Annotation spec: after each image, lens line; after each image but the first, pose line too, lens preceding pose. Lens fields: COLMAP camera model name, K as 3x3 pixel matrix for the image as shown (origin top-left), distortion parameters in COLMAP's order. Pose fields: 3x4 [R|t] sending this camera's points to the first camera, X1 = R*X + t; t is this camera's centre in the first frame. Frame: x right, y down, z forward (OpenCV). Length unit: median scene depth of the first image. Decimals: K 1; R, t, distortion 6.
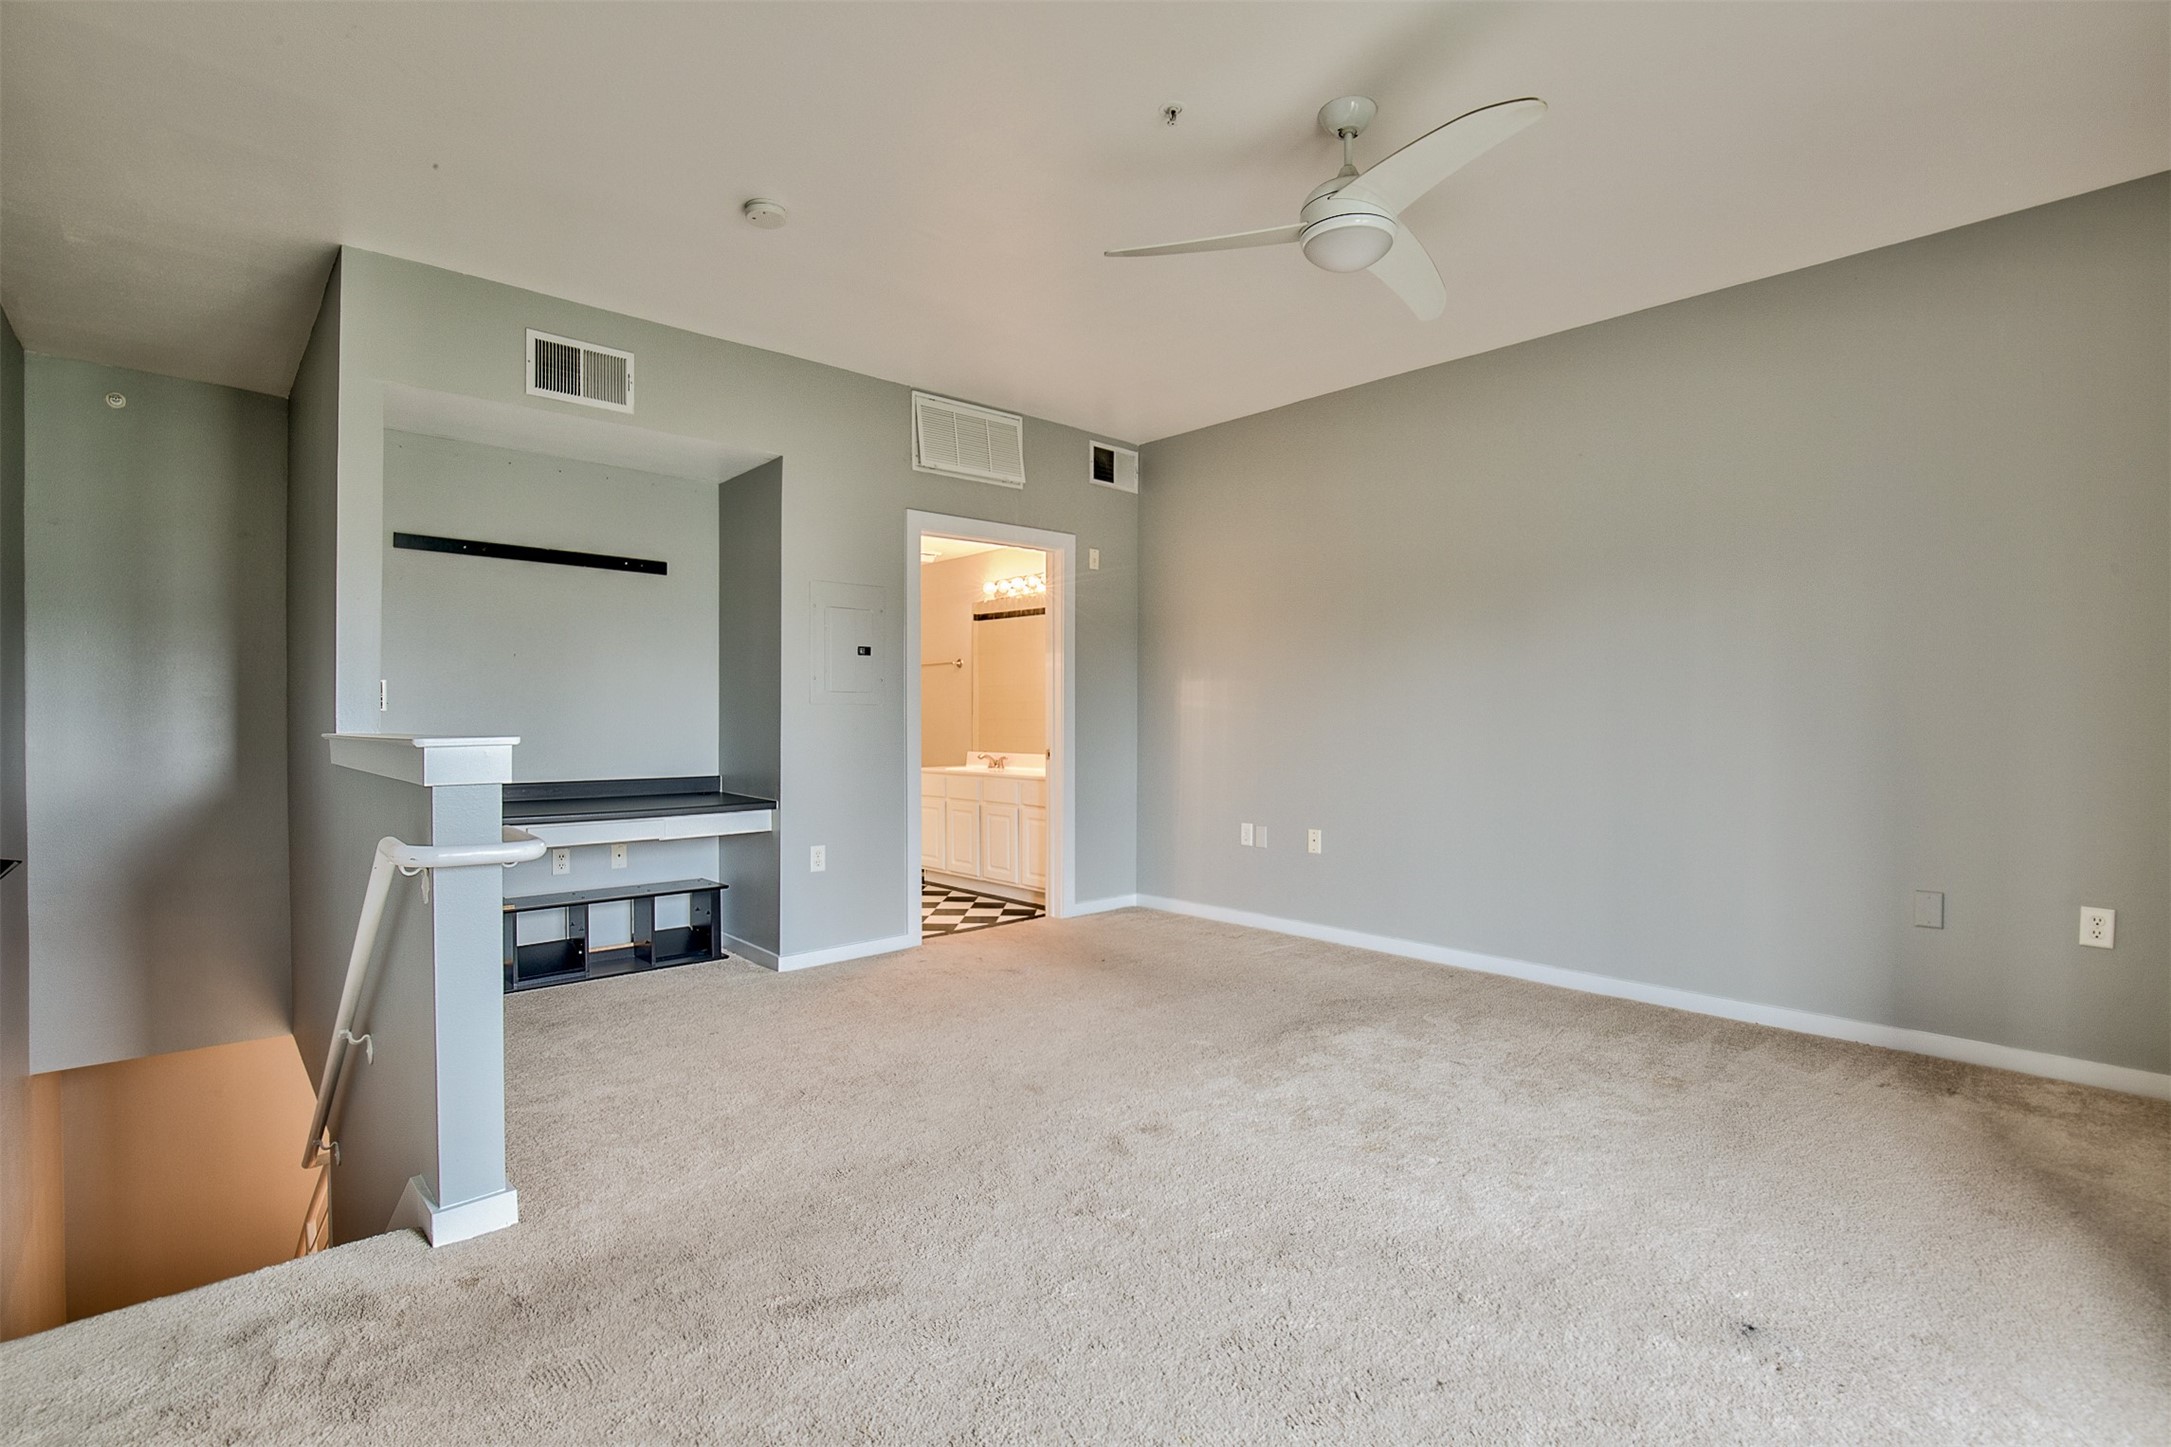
lens RADIAL K [[1001.2, 0, 1080.8], [0, 1001.2, 716.8], [0, 0, 1]] dist [-0.016667, 0.003687]
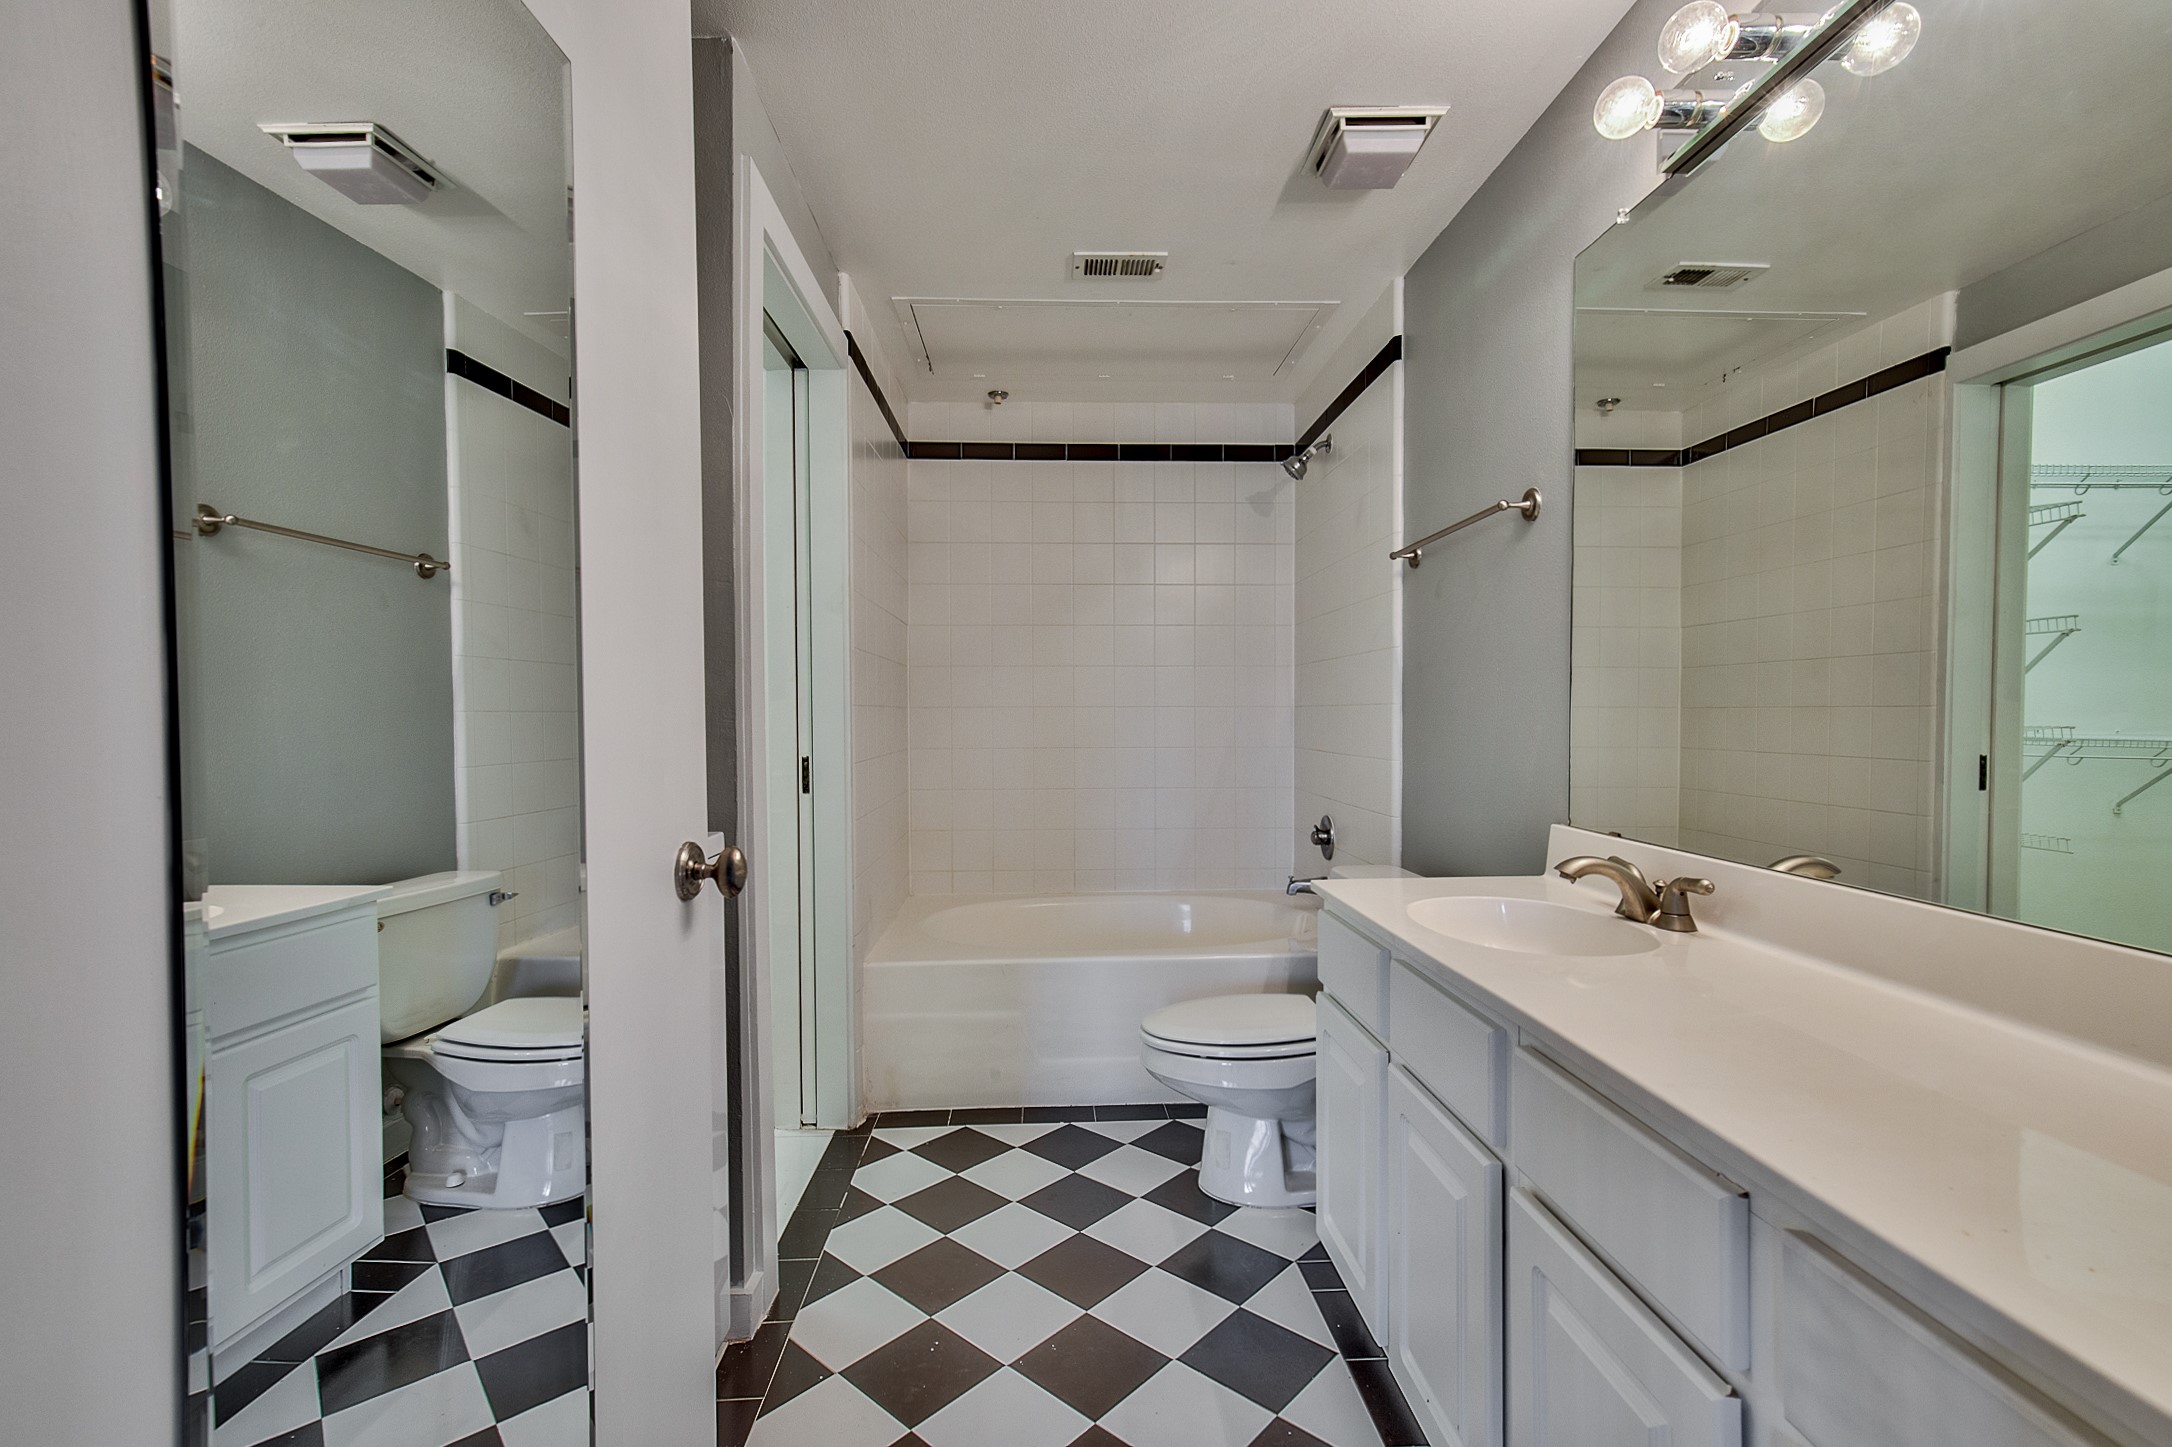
lens RADIAL K [[1001.6, 0, 1084.2], [0, 1001.6, 743.2], [0, 0, 1]] dist [-0.016667, 0.003687]
pose [[0.765011, 0.002075, -0.644014, -0.062014], [0.021281, 0.999367, 0.028499, 0.007824], [0.643666, -0.035507, 0.764483, 1.123693]]
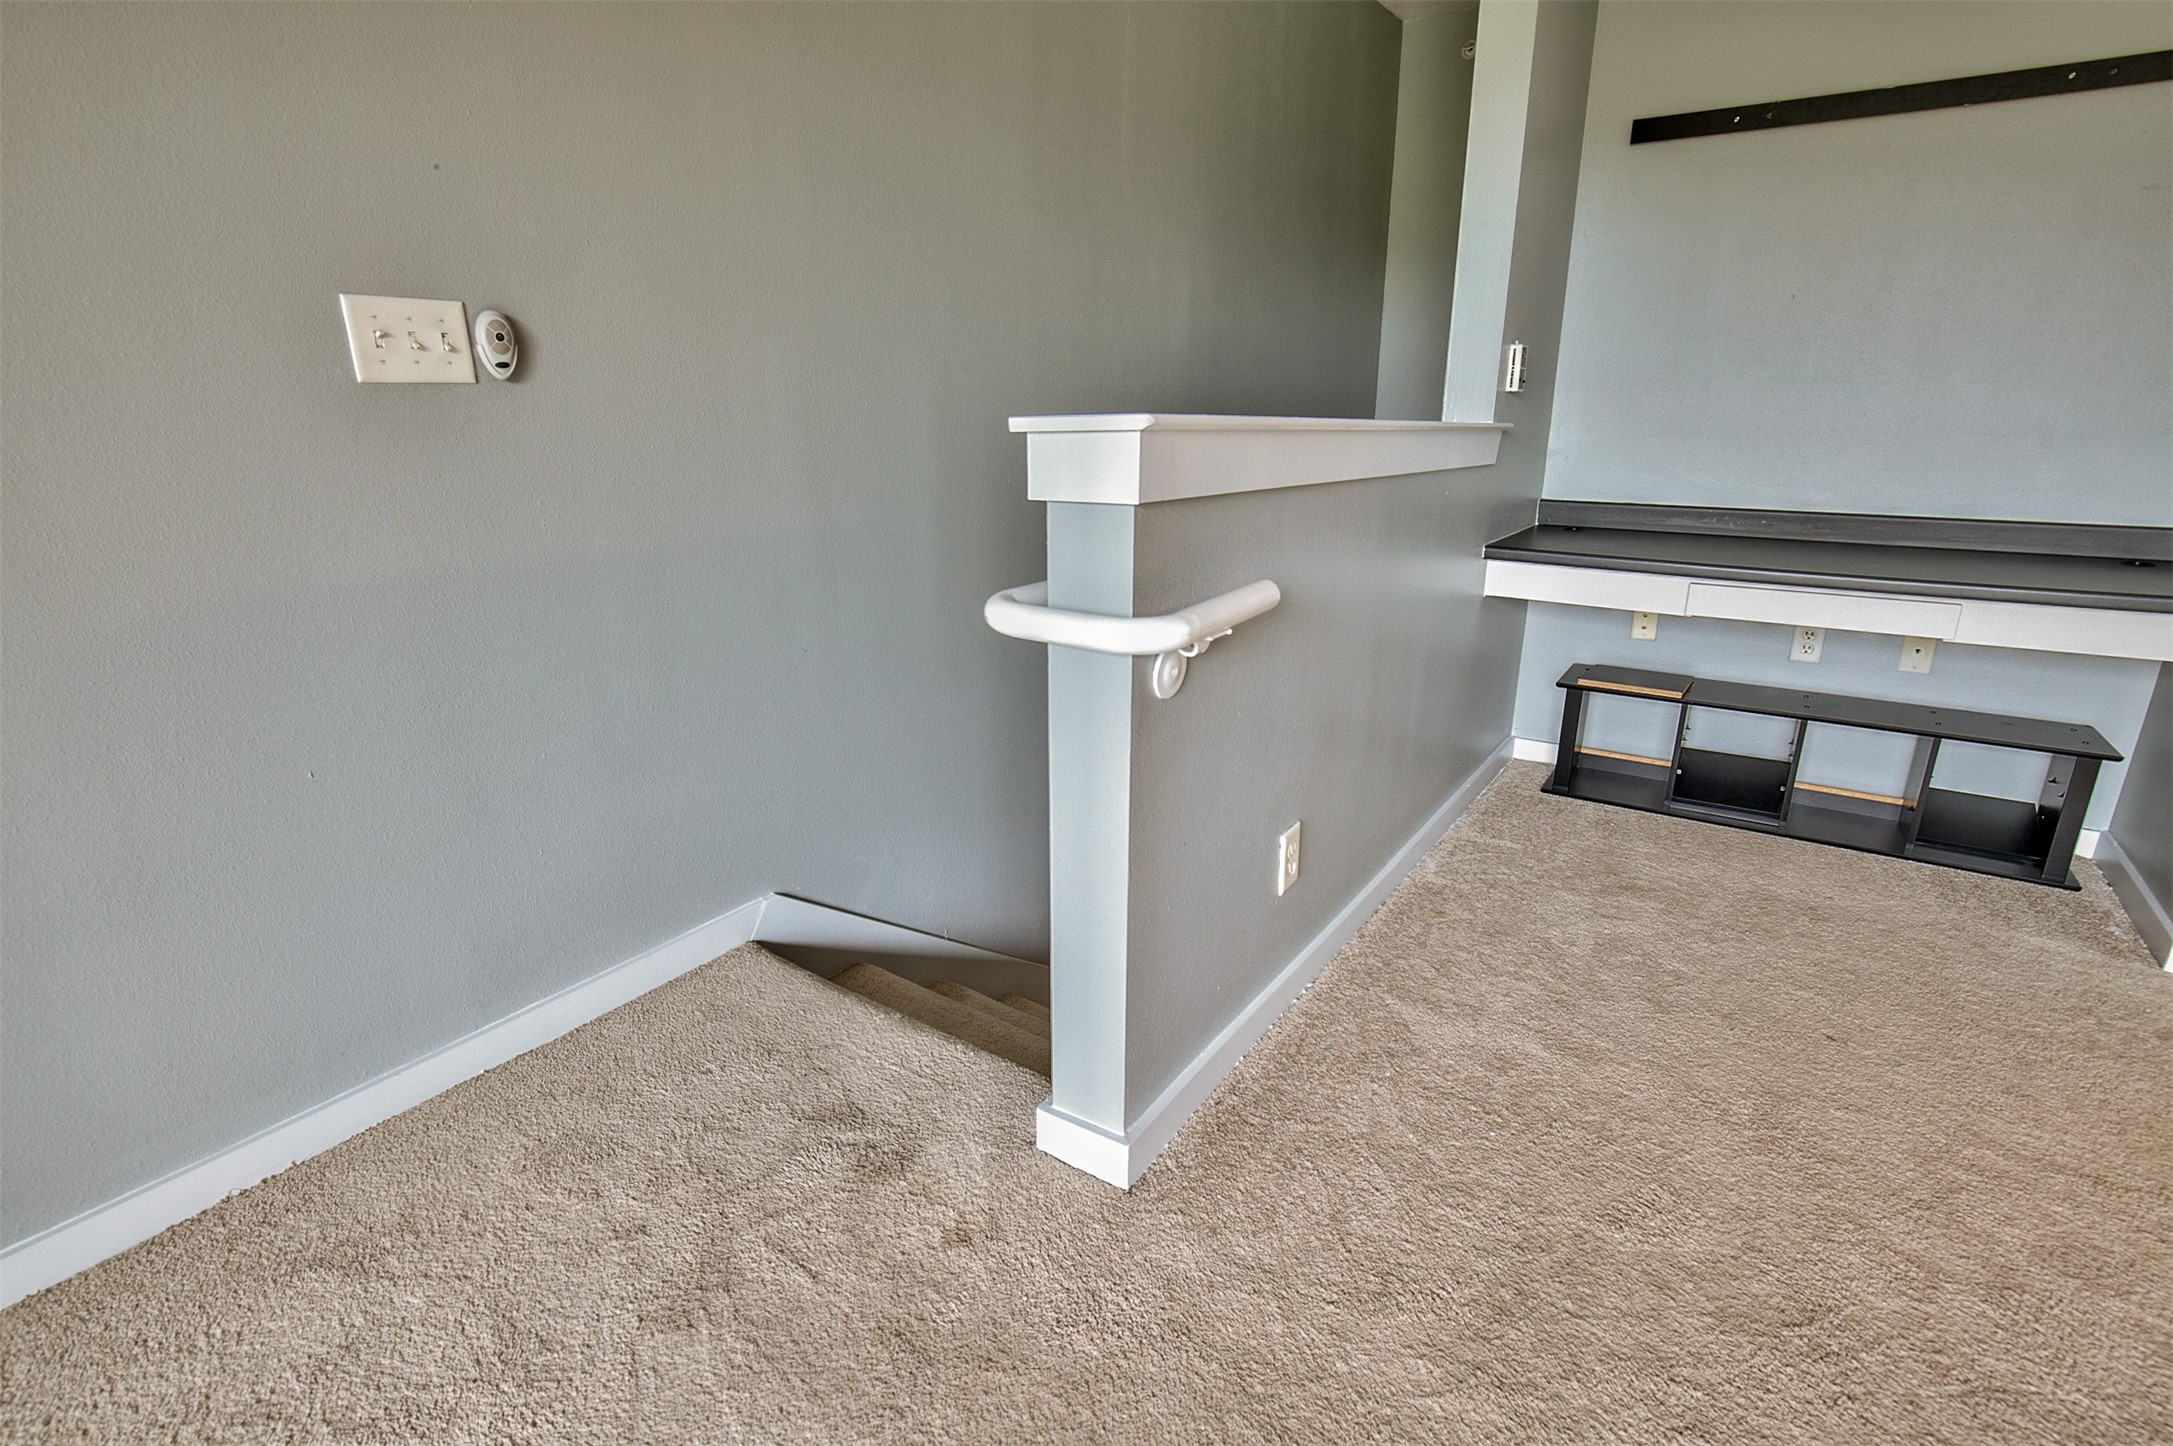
lens RADIAL K [[1002.1, 0, 1090.6], [0, 1002.1, 722.3], [0, 0, 1]] dist [-0.016667, 0.003687]
pose [[0.219763, 0.275472, -0.935852, -0.016762], [0.005298, 0.958953, 0.283516, 0.012578], [0.975539, -0.067265, 0.209283, 0.408446]]
